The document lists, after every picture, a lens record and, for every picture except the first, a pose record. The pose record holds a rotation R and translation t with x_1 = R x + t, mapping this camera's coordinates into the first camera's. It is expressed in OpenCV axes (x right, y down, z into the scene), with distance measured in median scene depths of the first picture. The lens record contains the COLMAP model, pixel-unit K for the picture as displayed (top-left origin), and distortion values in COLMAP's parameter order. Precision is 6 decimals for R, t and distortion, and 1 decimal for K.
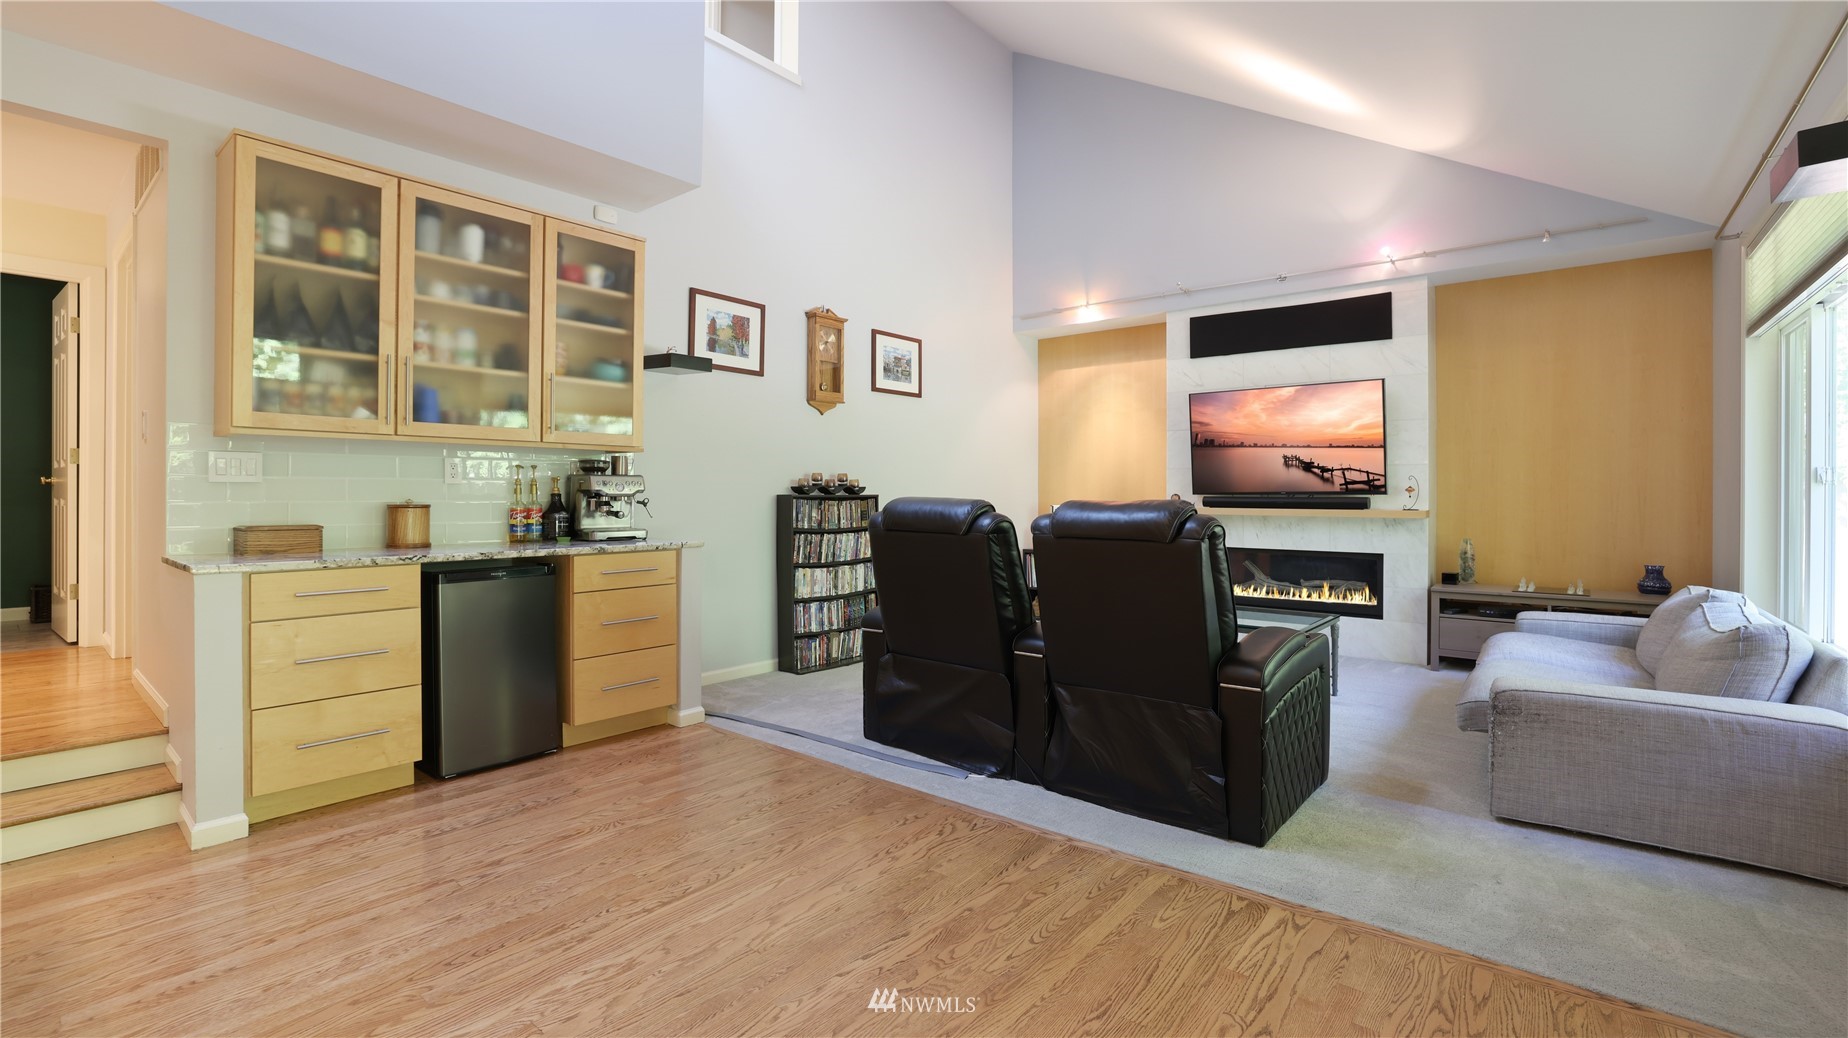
lens RADIAL K [[818.0, 0, 924.9], [0, 818.0, 509.3], [0, 0, 1]] dist [-0.023904, 0.004569]
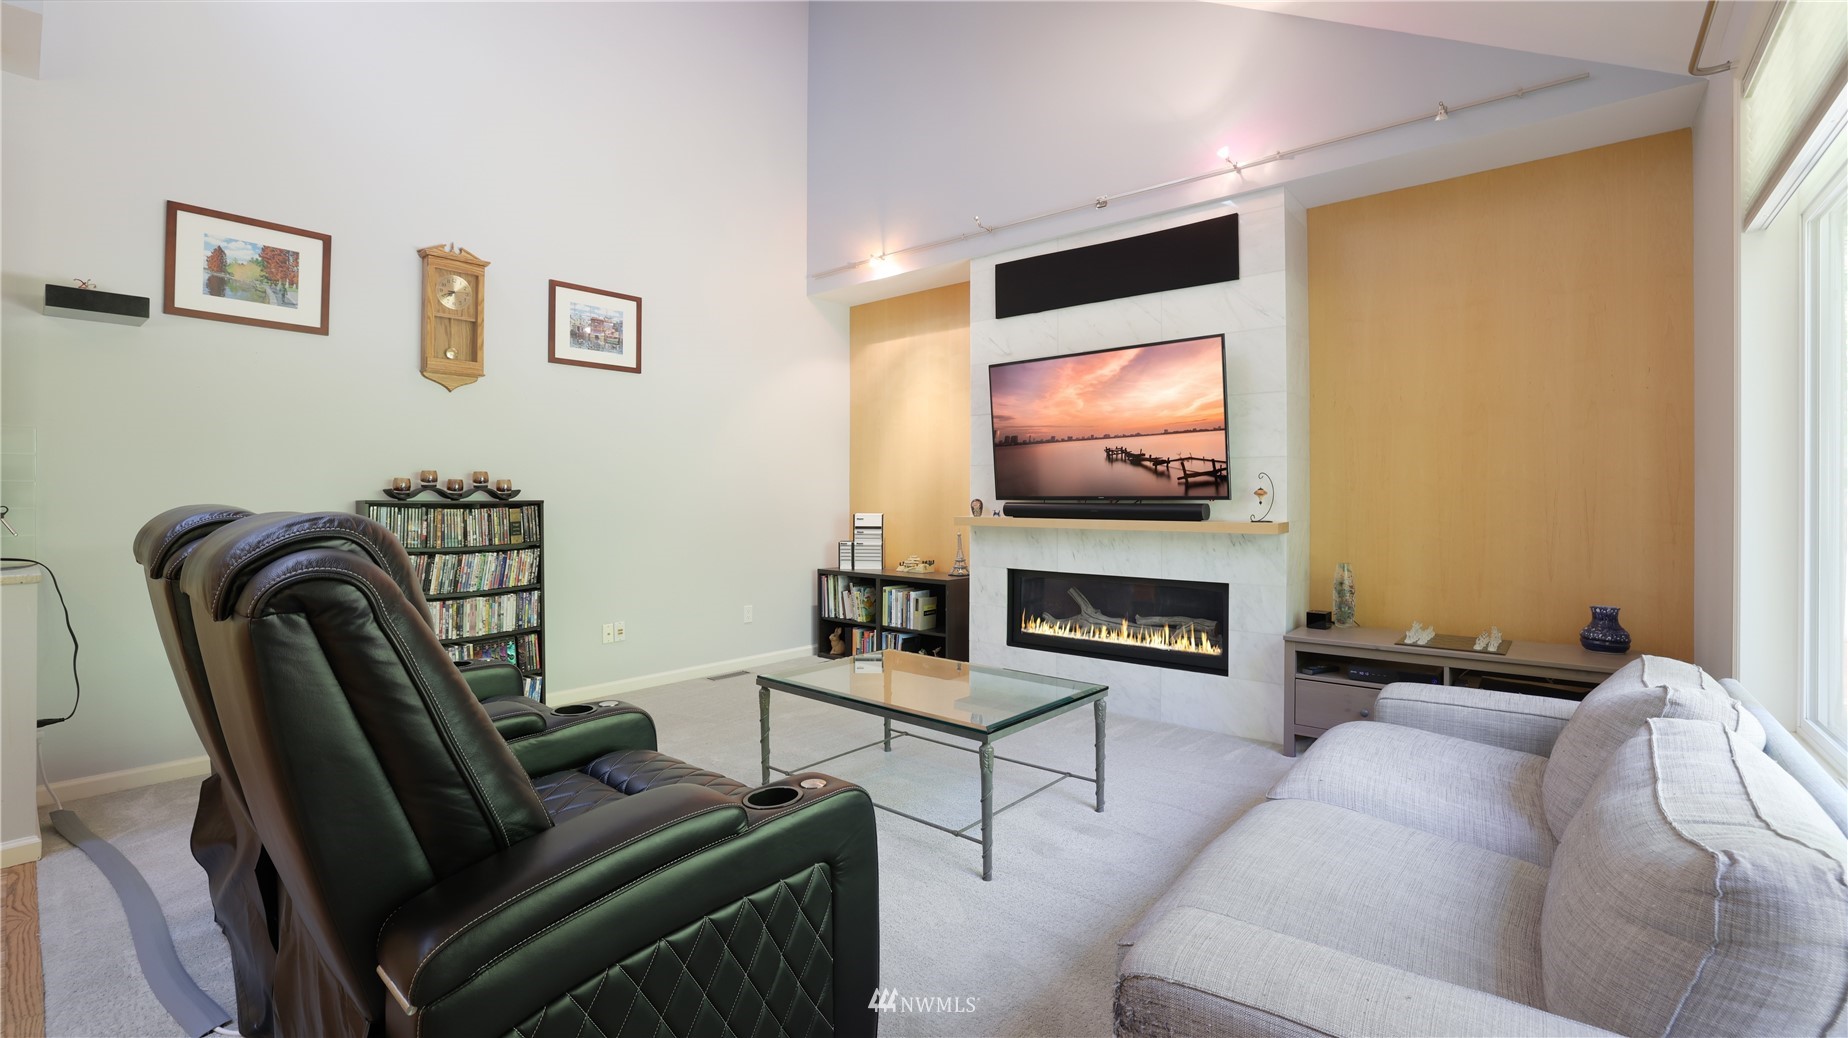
lens RADIAL K [[798.9, 0, 924.0], [0, 798.9, 515.0], [0, 0, 1]] dist [-0.036551, 0.008160]
pose [[0.999791, 0.000101, -0.020447, 0.315570], [-0.000101, 1.000000, 0.000019, -0.005065], [0.020447, -0.000017, 0.999791, 0.304764]]
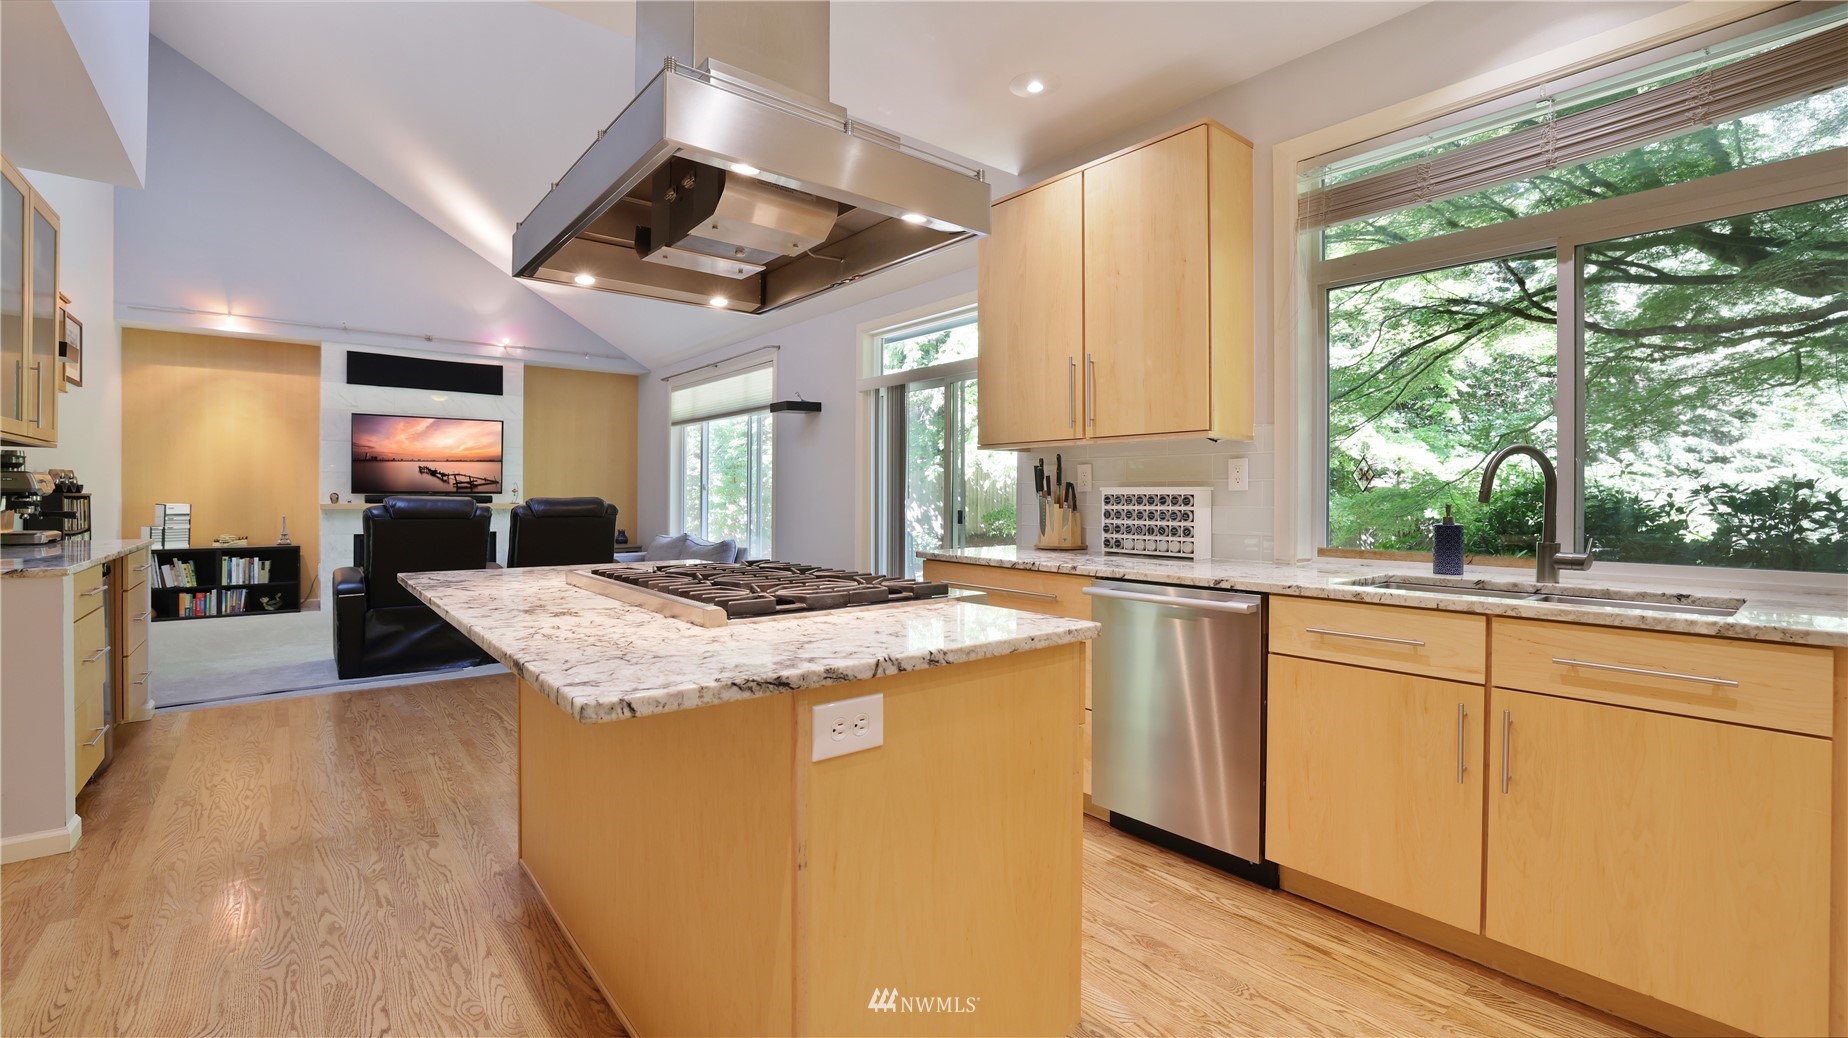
lens RADIAL K [[798.9, 0, 928.8], [0, 798.9, 501.8], [0, 0, 1]] dist [-0.036551, 0.008160]
pose [[0.189825, -0.003096, 0.981813, -0.778400], [0.017326, 0.999850, -0.000197, 0.012075], [-0.981665, 0.017048, 0.189850, -0.102527]]
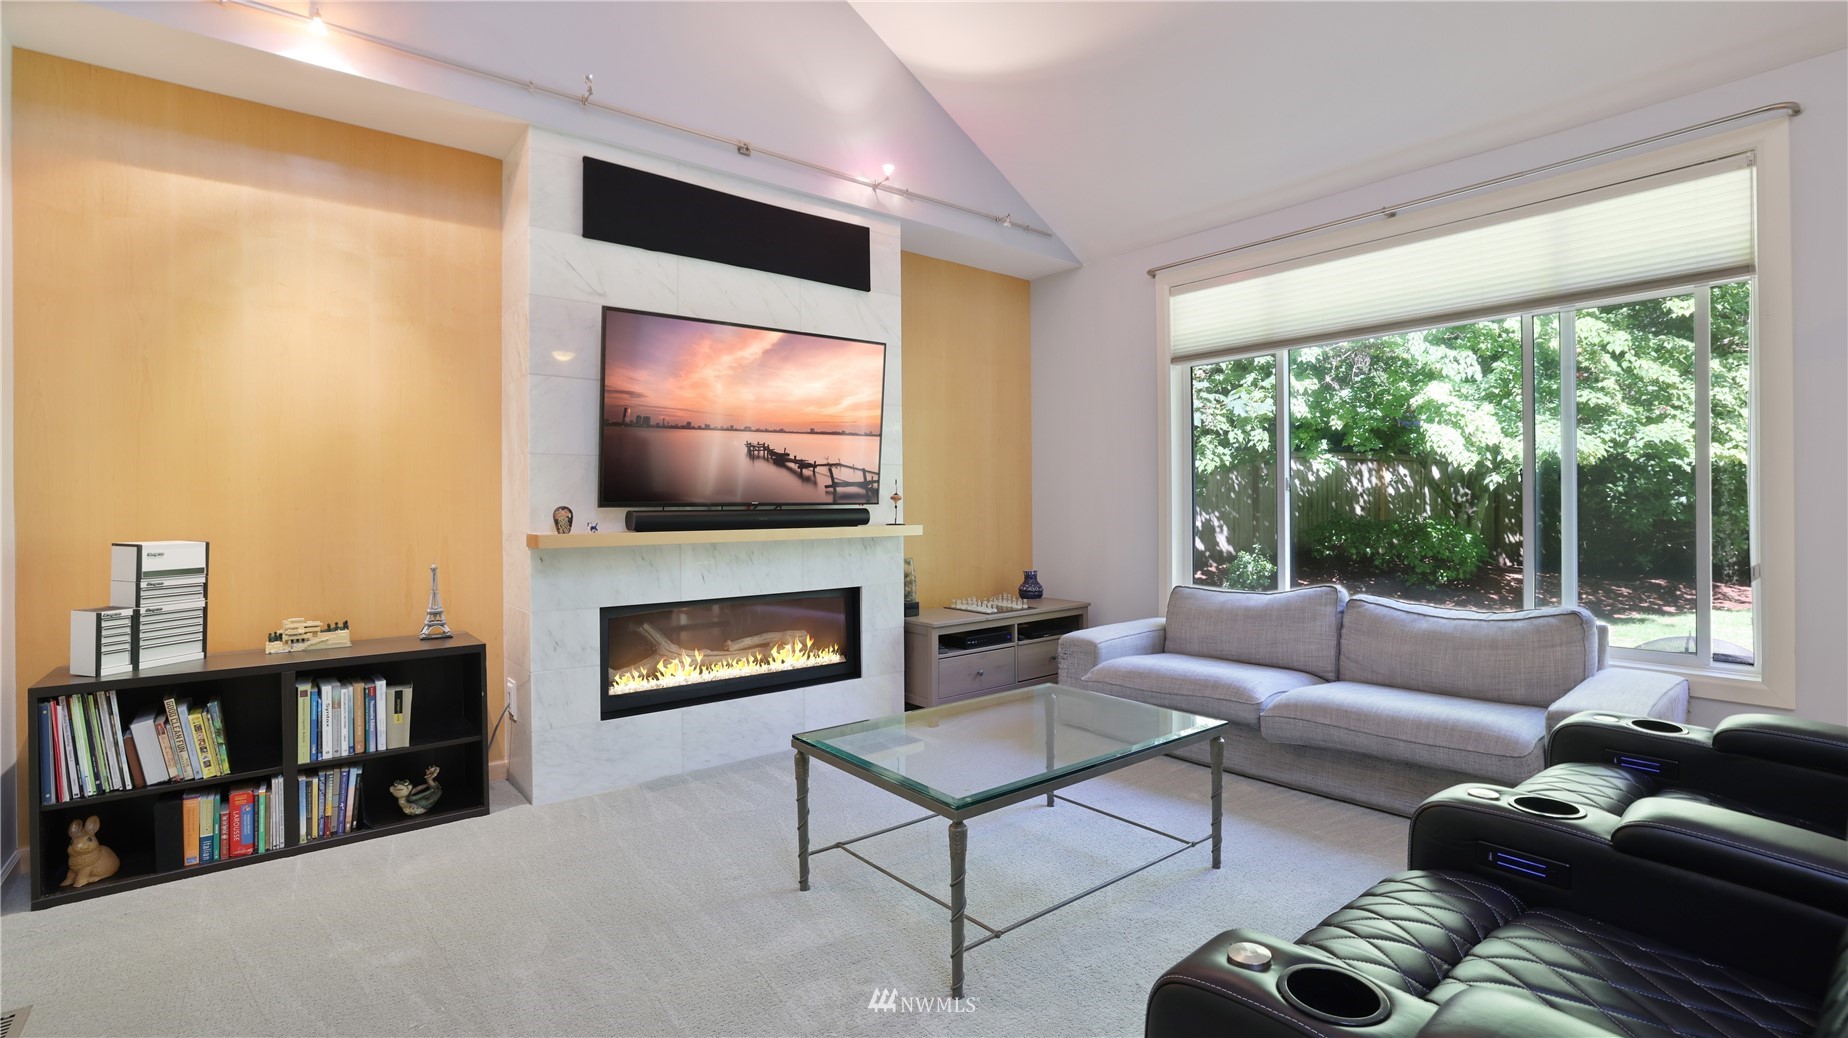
lens RADIAL K [[818.0, 0, 910.7], [0, 818.0, 511.2], [0, 0, 1]] dist [-0.023904, 0.004569]
pose [[0.223606, -0.013142, 0.974591, -0.137550], [0.026208, 0.999629, 0.007467, -0.016516], [-0.974327, 0.023873, 0.223868, 0.801288]]
